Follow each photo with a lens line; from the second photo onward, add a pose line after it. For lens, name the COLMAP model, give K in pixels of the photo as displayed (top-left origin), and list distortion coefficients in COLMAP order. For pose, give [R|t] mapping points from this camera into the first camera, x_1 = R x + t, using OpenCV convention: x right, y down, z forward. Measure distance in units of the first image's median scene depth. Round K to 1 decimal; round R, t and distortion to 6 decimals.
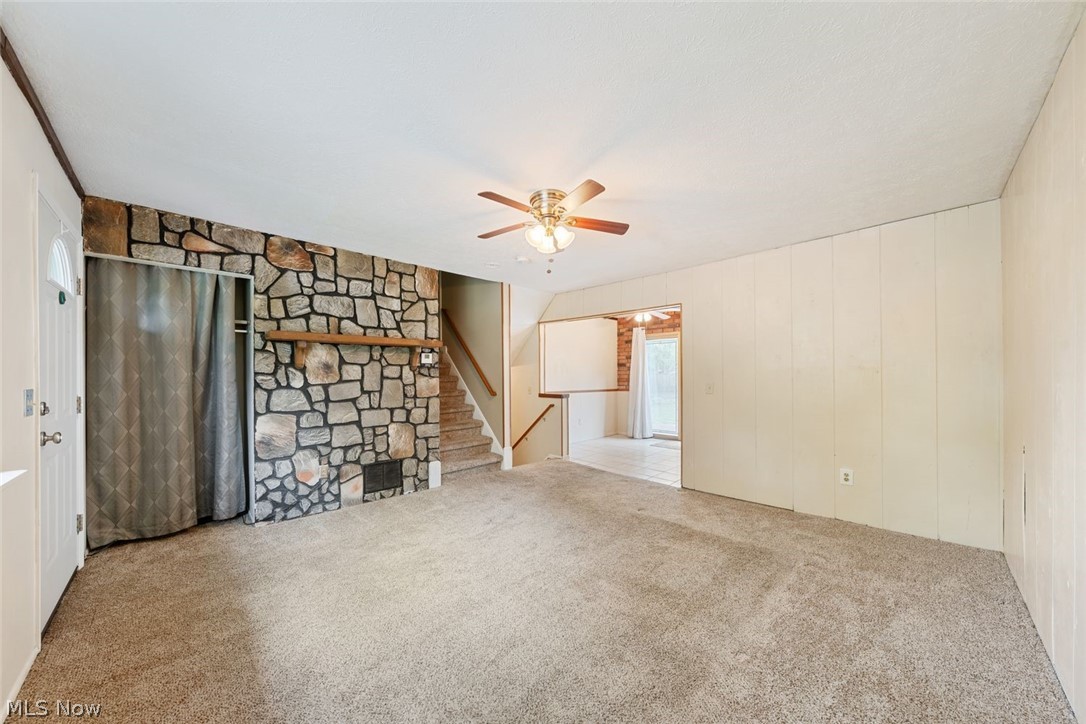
lens RADIAL K [[373.7, 0, 552.7], [0, 373.7, 376.2], [0, 0, 1]] dist [-0.002243, 0.000389]
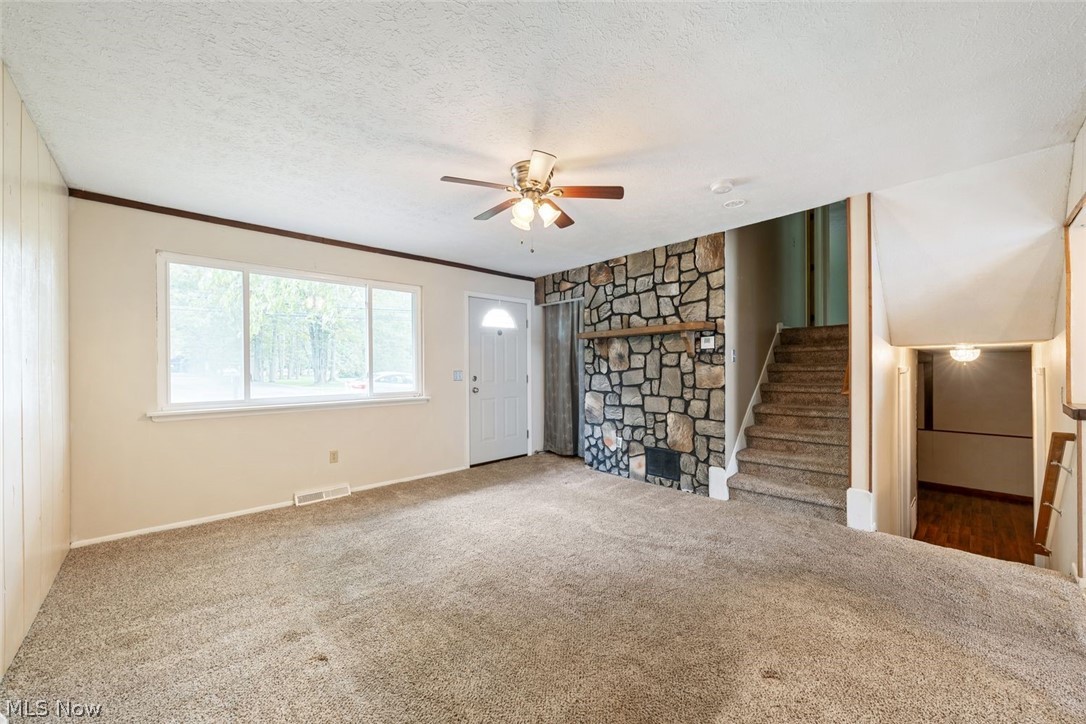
lens RADIAL K [[424.0, 0, 539.5], [0, 424.0, 364.6], [0, 0, 1]] dist [-0.000267, -0.000245]
pose [[-0.058738, -0.000092, -0.998273, 0.772093], [0.011289, 0.999936, -0.000756, -0.002057], [0.998210, -0.011314, -0.058734, 0.806551]]
